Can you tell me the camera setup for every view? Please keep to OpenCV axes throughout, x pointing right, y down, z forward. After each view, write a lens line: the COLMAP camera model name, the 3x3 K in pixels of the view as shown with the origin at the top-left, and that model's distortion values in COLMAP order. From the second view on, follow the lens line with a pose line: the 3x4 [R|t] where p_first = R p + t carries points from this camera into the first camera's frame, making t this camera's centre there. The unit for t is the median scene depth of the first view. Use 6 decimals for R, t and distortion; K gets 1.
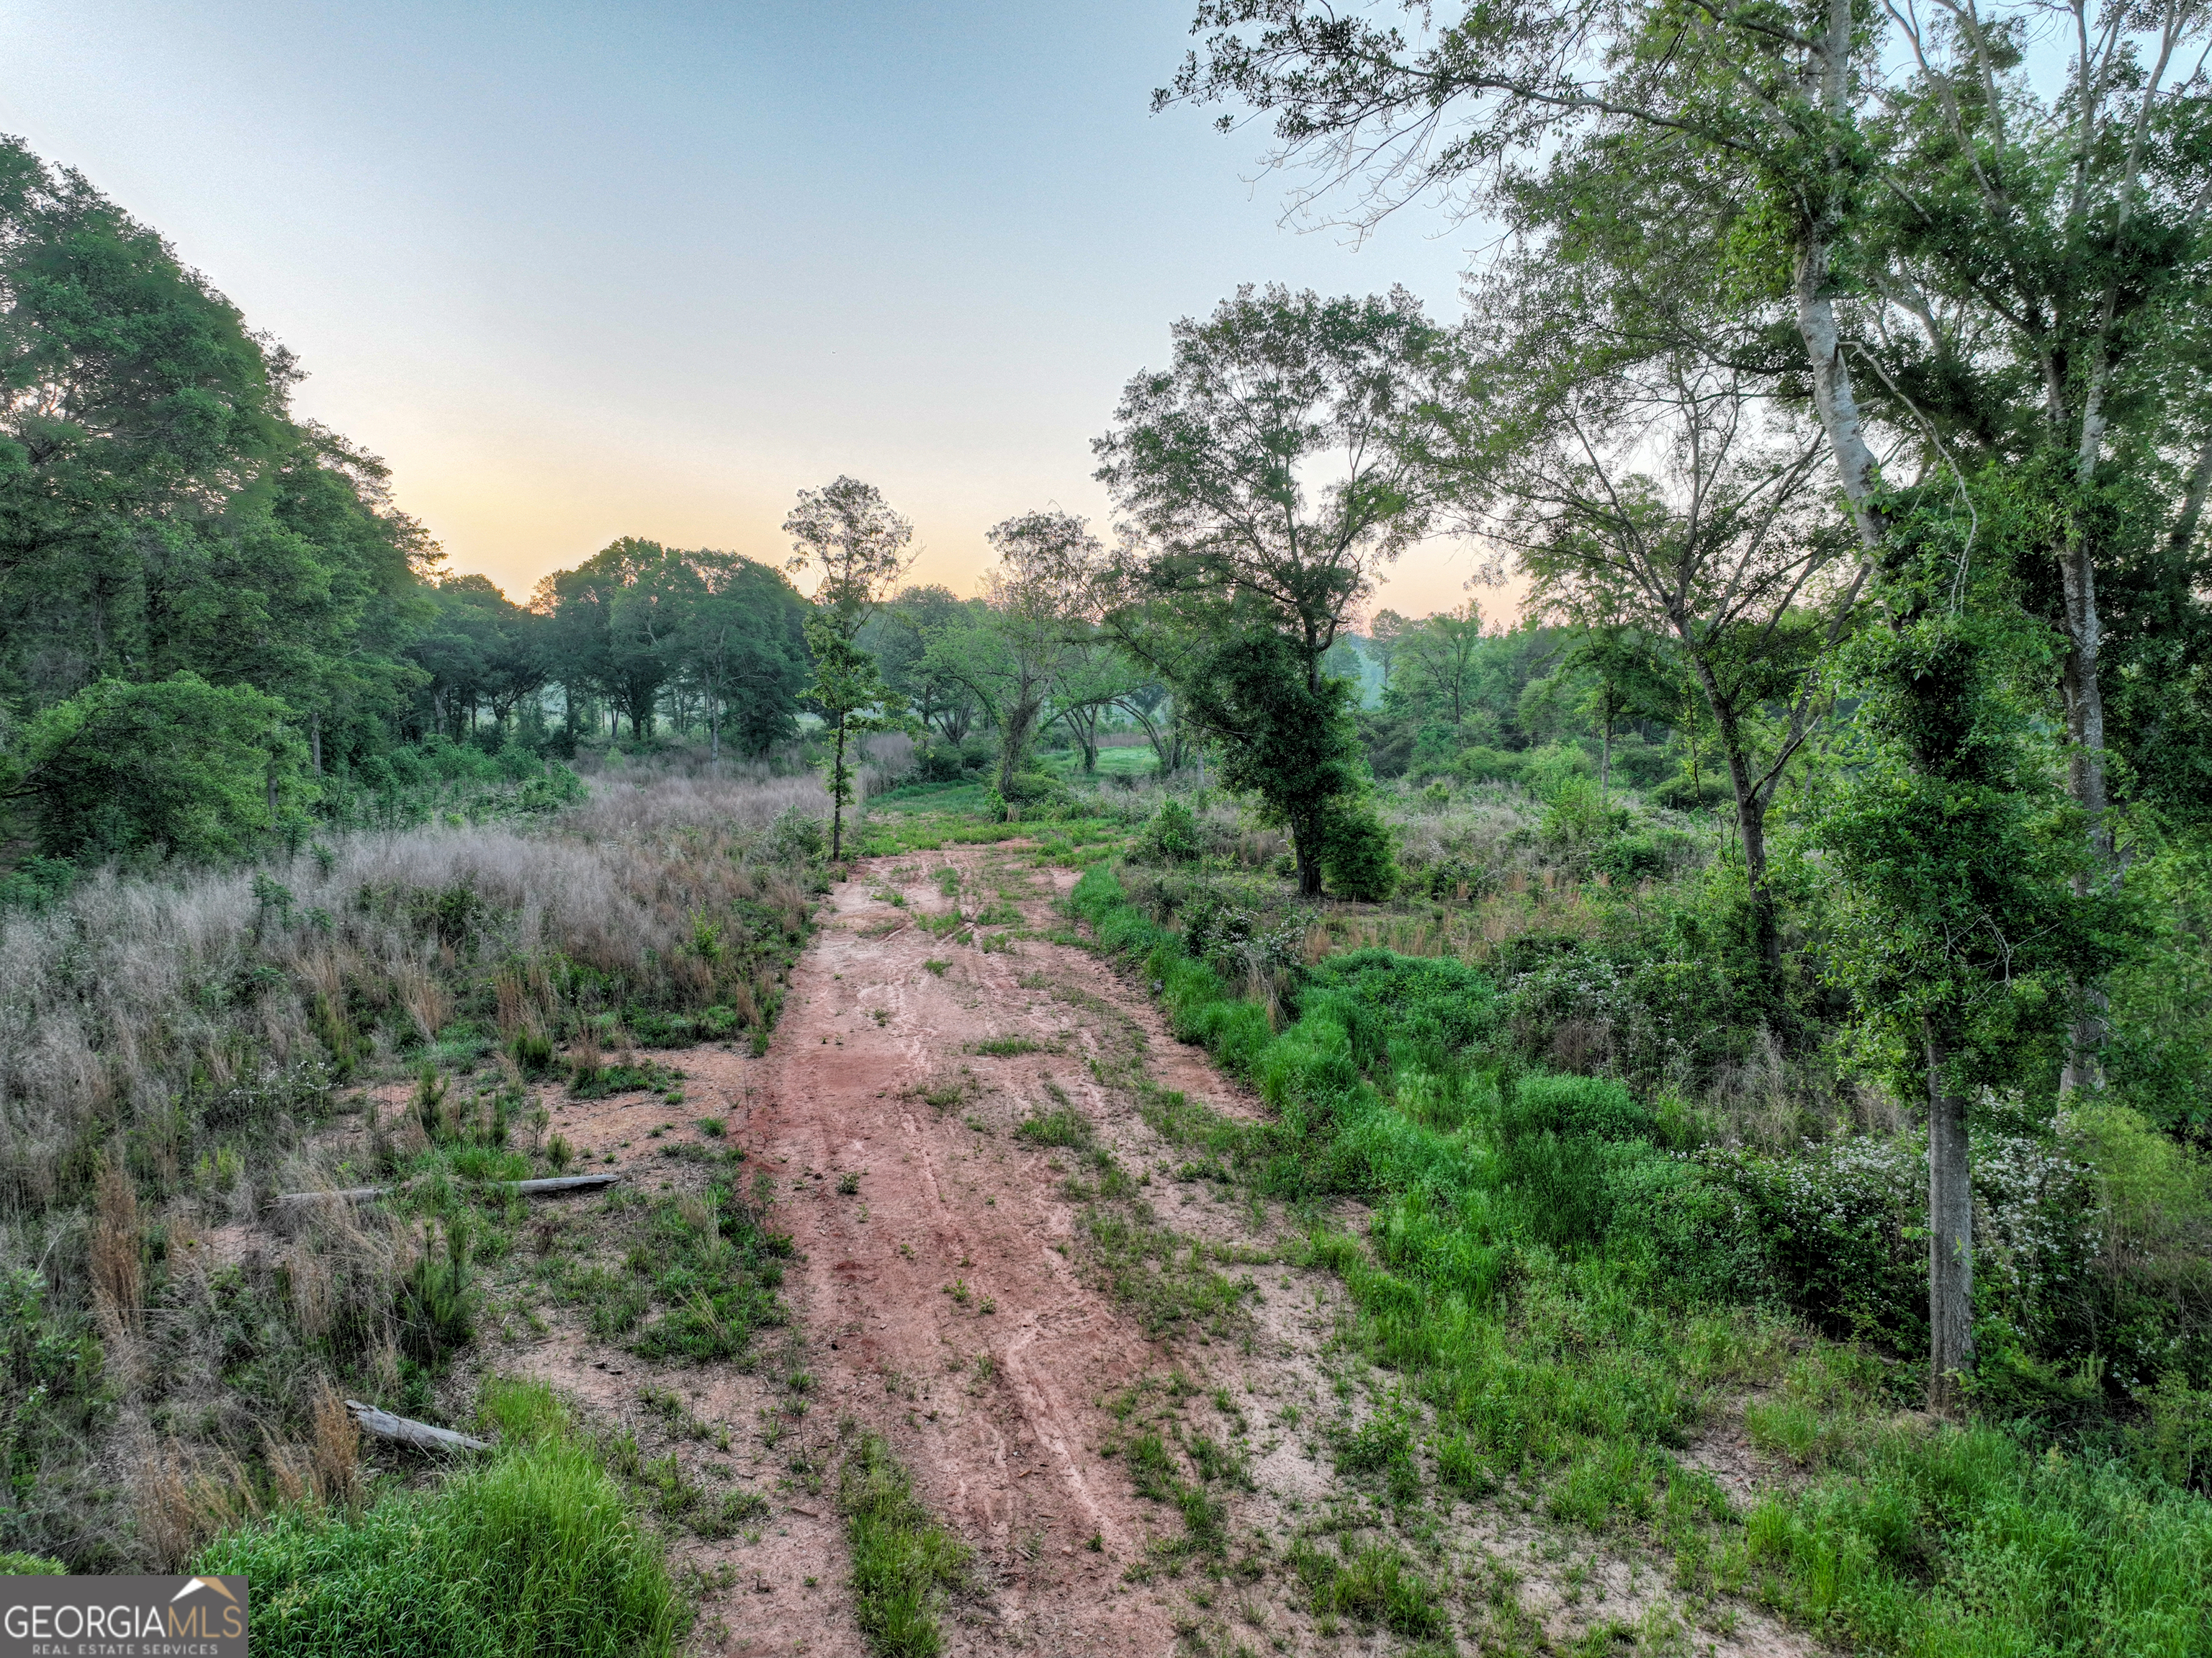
lens RADIAL K [[1561.3, 0, 1107.8], [0, 1561.3, 818.4], [0, 0, 1]] dist [-0.011364, -0.006043]
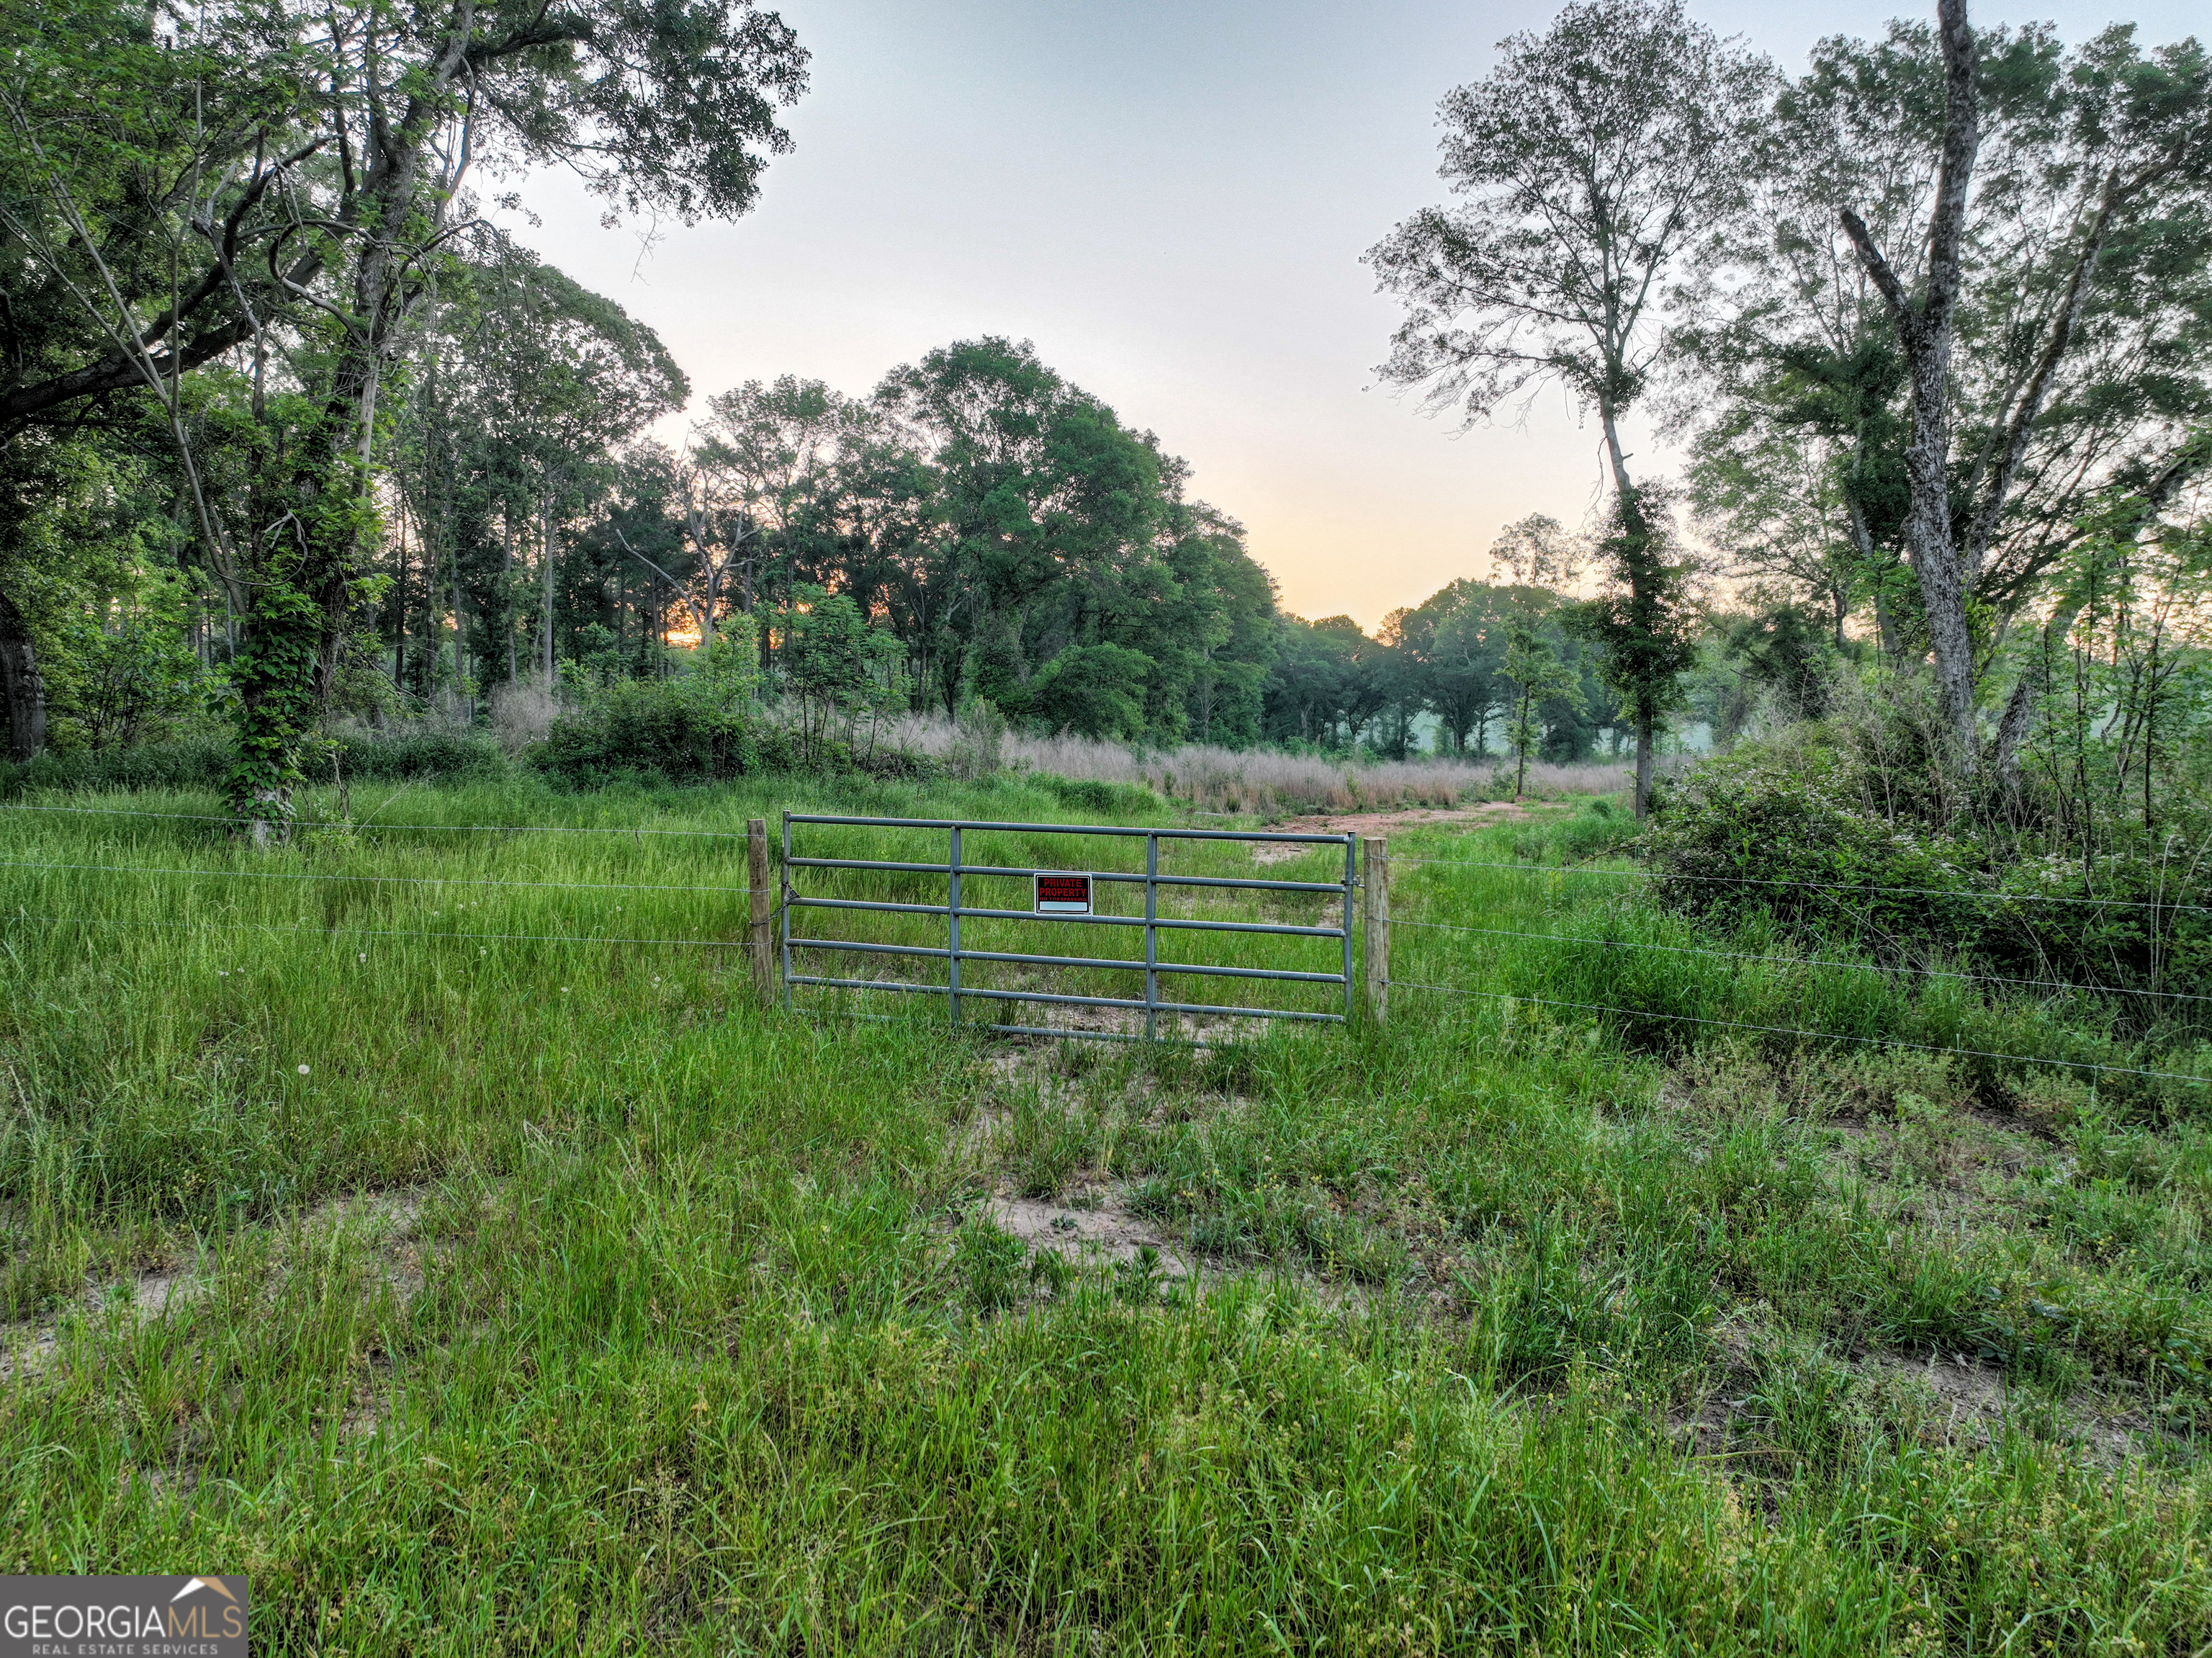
lens RADIAL K [[1561.3, 0, 1110.3], [0, 1561.3, 830.0], [0, 0, 1]] dist [-0.011364, -0.006043]
pose [[0.851378, 0.035128, -0.523374, 0.219421], [-0.047674, 0.998808, -0.010513, 0.084176], [0.522381, 0.033902, 0.852038, -0.329736]]
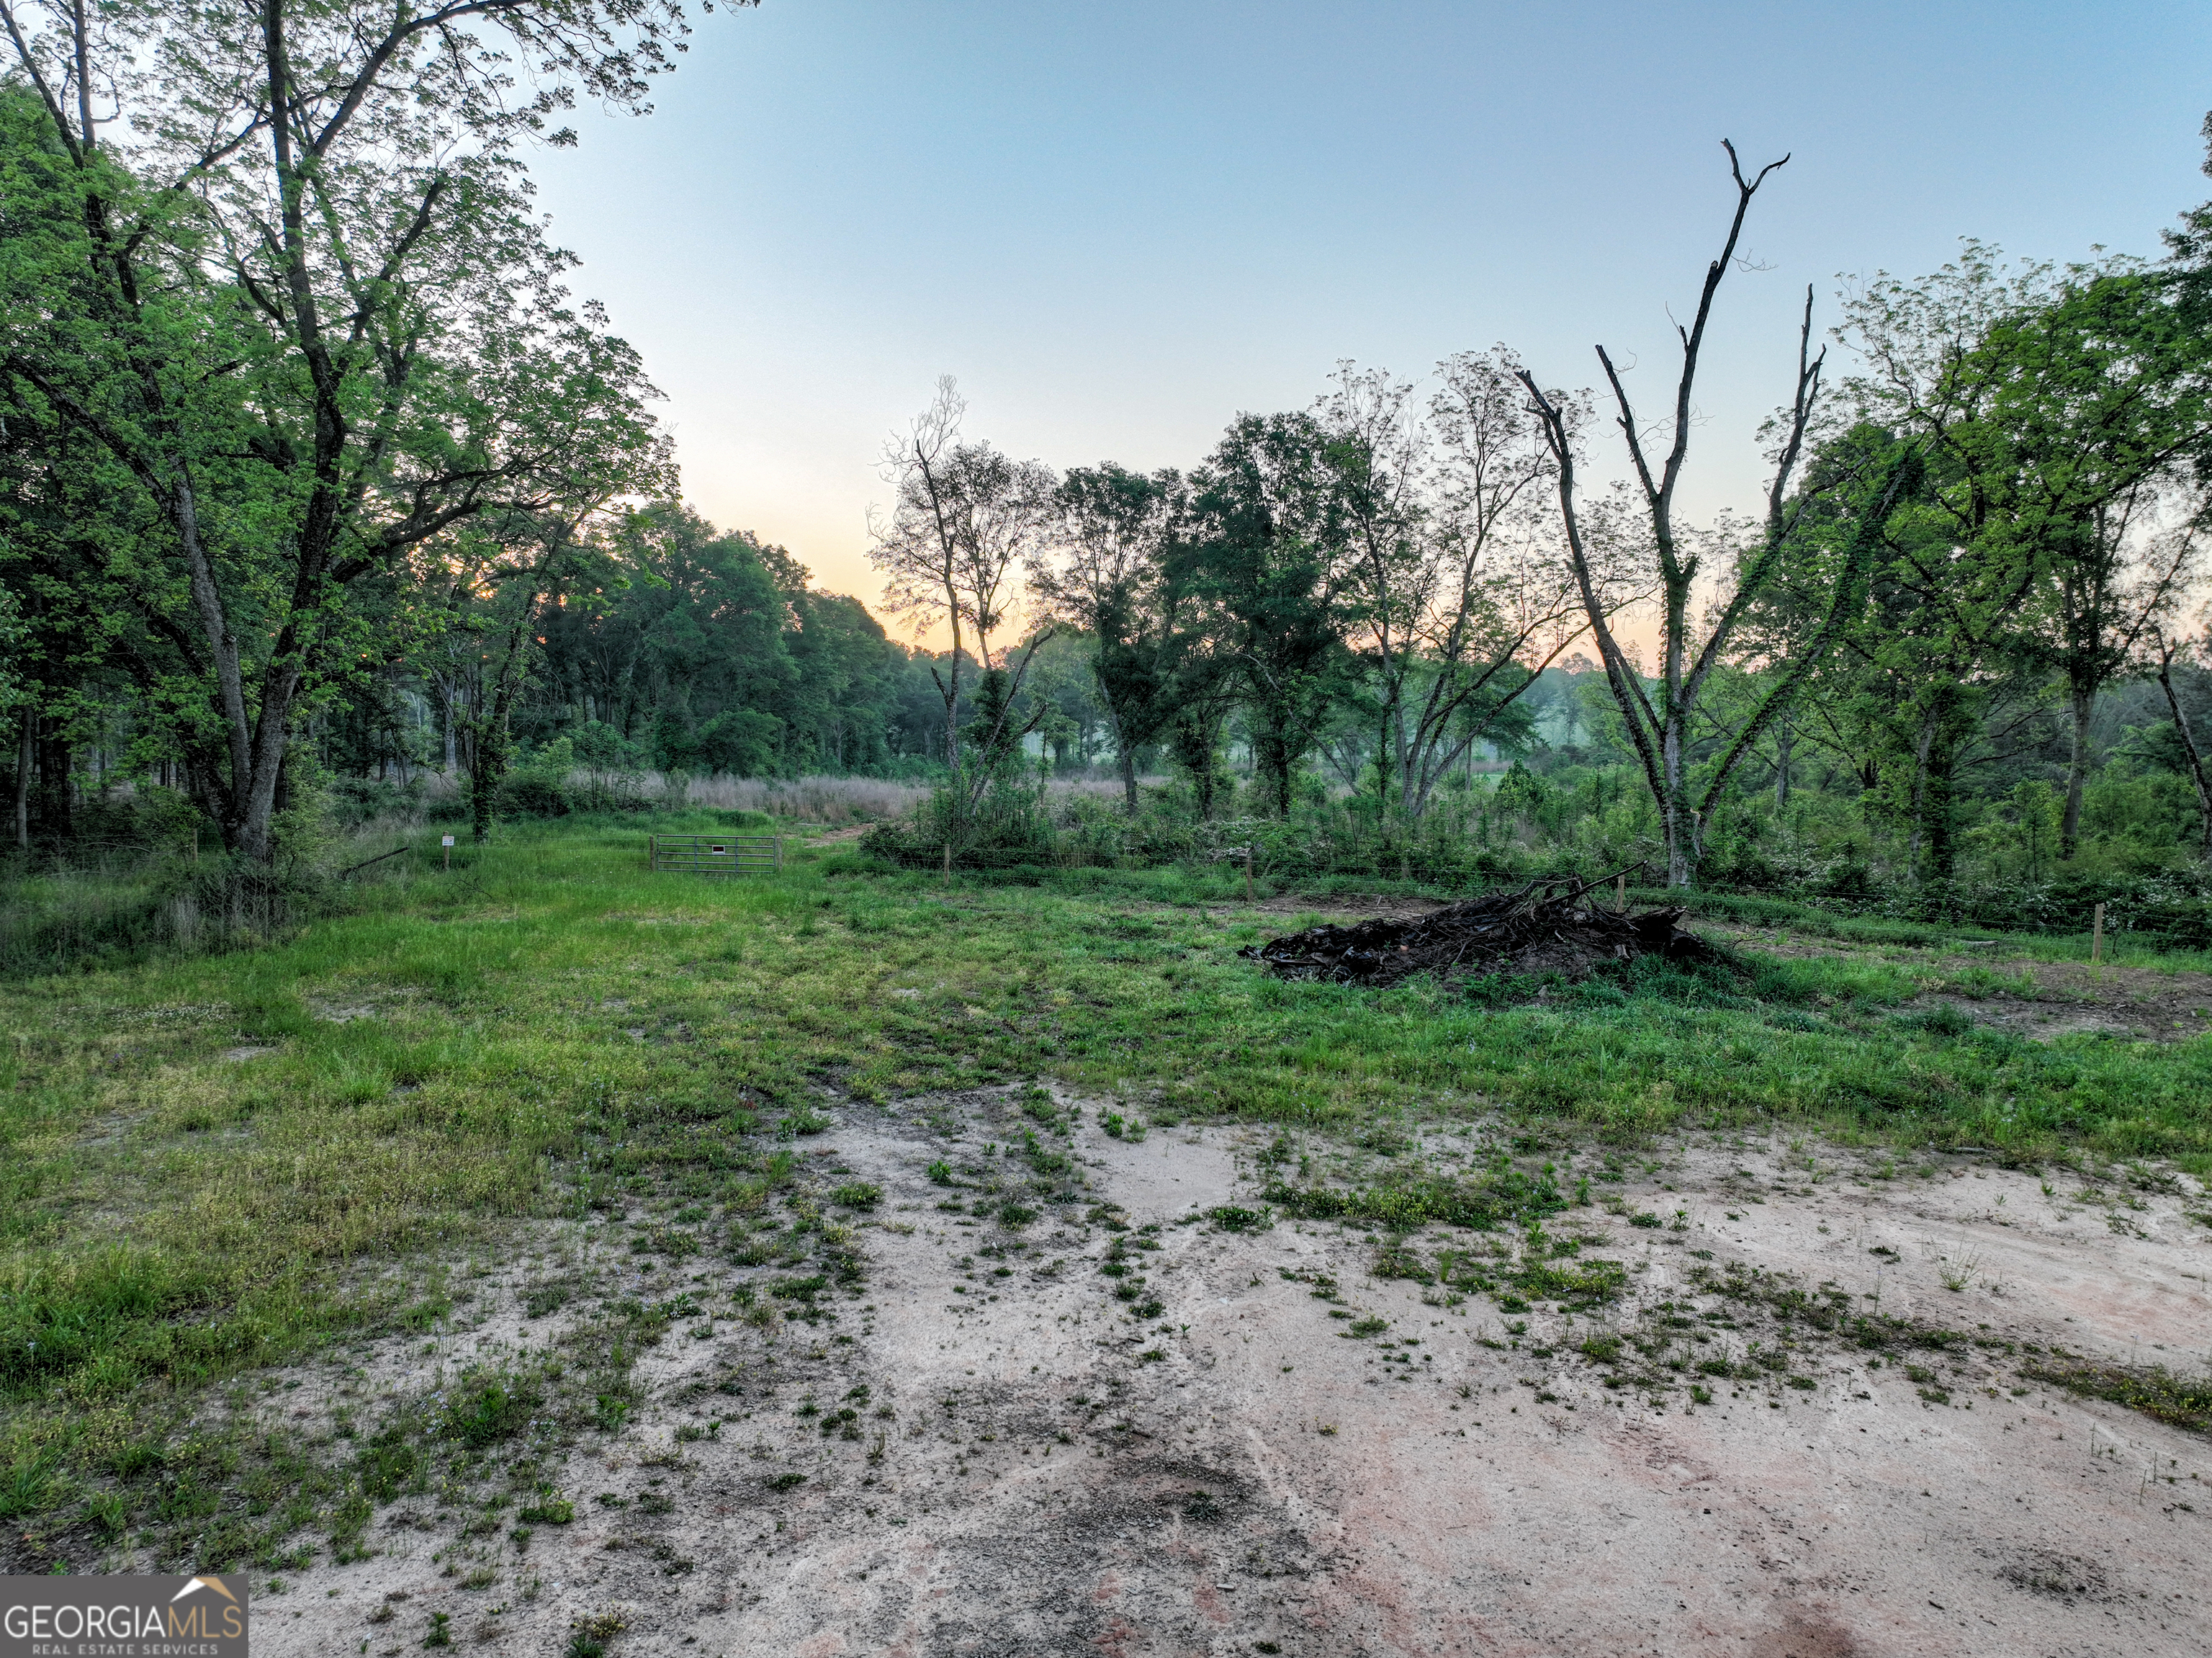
lens RADIAL K [[1561.3, 0, 1105.1], [0, 1561.3, 827.7], [0, 0, 1]] dist [-0.011364, -0.006043]
pose [[0.942246, 0.020079, -0.334319, 0.519133], [-0.028086, 0.999422, -0.019132, 0.087440], [0.333742, 0.027417, 0.942266, -0.783423]]
